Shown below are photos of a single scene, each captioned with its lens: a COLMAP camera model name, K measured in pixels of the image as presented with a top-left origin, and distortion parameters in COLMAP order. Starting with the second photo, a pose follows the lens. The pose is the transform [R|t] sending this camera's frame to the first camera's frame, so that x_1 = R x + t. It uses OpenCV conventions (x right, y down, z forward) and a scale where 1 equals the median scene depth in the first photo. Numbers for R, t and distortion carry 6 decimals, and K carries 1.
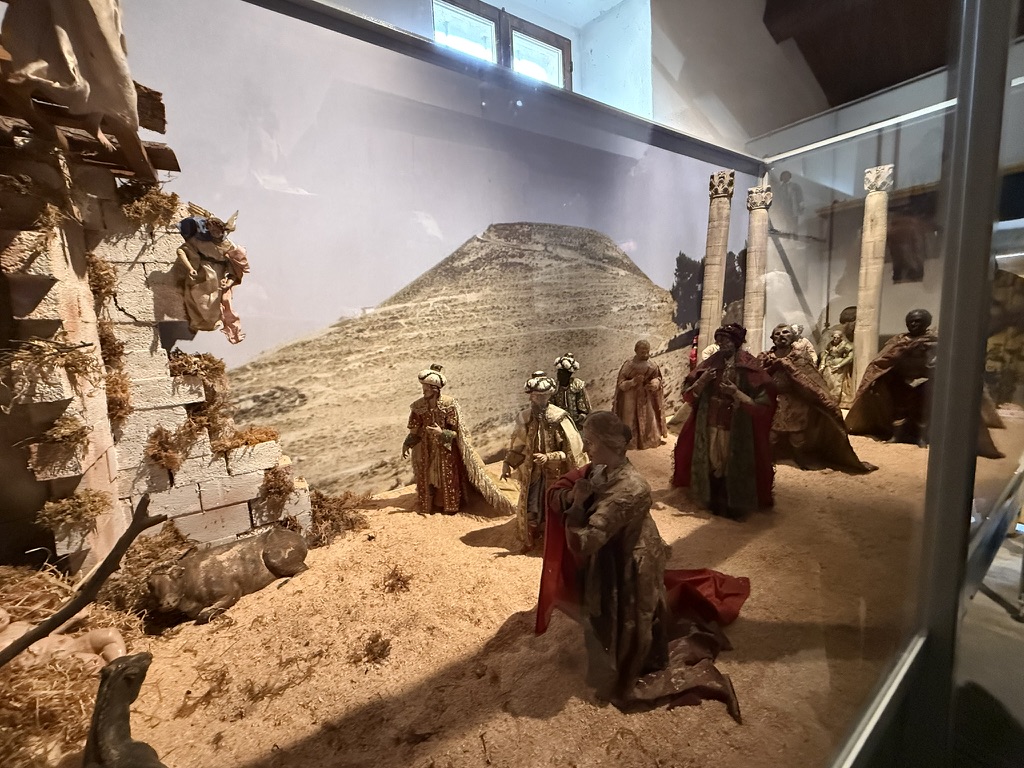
lens RADIAL K [[442.1, 0, 508.2], [0, 442.1, 383.1], [0, 0, 1]] dist [0.000303, -0.001796]
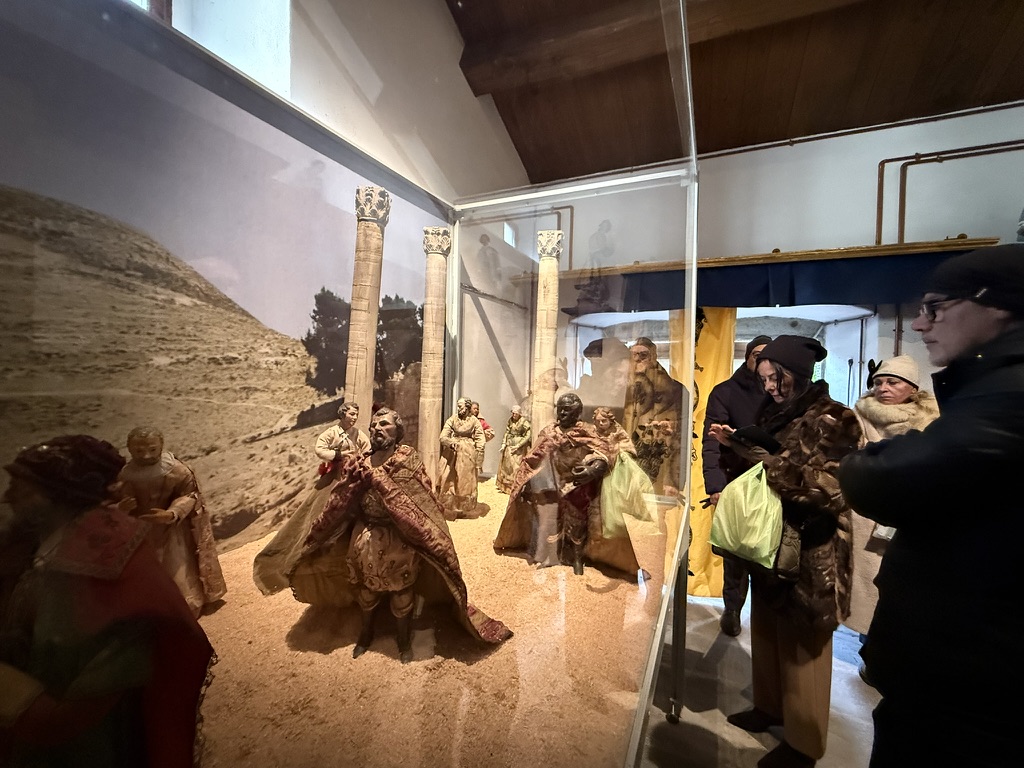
lens RADIAL K [[442.1, 0, 513.5], [0, 442.1, 381.7], [0, 0, 1]] dist [0.000303, -0.001796]
pose [[0.868992, 0.058635, 0.491340, 0.326283], [-0.003915, 0.993738, -0.111666, -0.071770], [-0.494811, 0.095113, 0.863780, 0.260692]]
